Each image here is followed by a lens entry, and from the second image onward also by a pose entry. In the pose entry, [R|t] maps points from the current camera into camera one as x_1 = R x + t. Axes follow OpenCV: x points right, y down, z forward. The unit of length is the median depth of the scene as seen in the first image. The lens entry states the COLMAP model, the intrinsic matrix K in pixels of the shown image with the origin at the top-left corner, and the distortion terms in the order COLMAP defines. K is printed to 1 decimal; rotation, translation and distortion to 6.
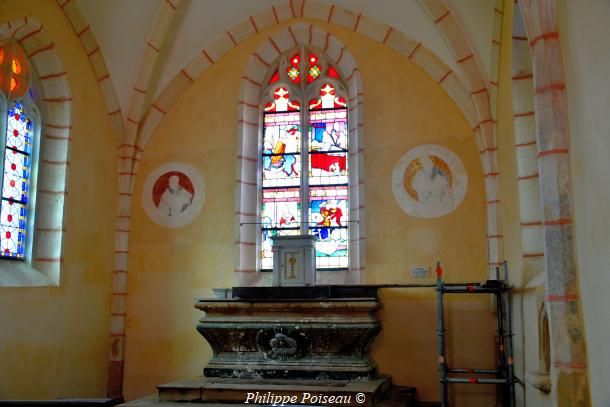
lens RADIAL K [[600.8, 0, 305.0], [0, 600.8, 203.5], [0, 0, 1]] dist [0.004123, 0.001251]
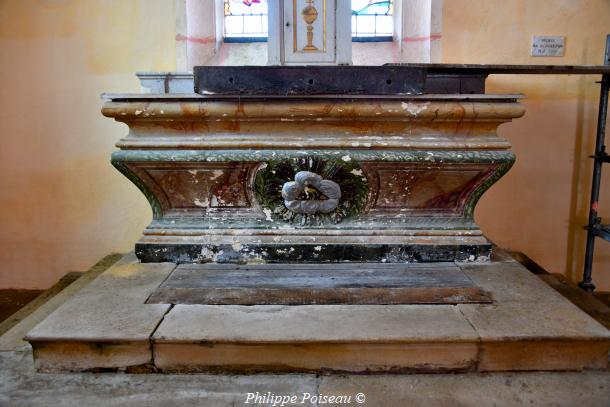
lens RADIAL K [[548.3, 0, 305.0], [0, 548.3, 203.5], [0, 0, 1]] dist [-0.061393, 0.000752]
pose [[0.979988, -0.036016, 0.195769, -0.107638], [-0.033850, 0.939018, 0.342198, 0.084831], [-0.196155, -0.341977, 0.919008, 0.531414]]
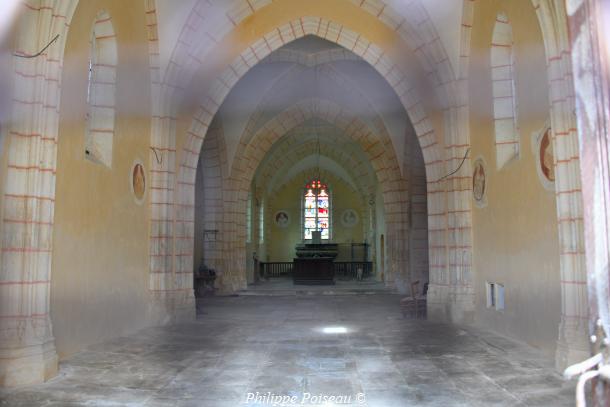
lens RADIAL K [[496.3, 0, 305.0], [0, 496.3, 203.5], [0, 0, 1]] dist [-0.123351, 0.003402]
pose [[0.978598, 0.021143, 0.204692, -0.741921], [-0.035286, 0.997216, 0.065690, -0.330058], [-0.202733, -0.071507, 0.976620, -2.105937]]
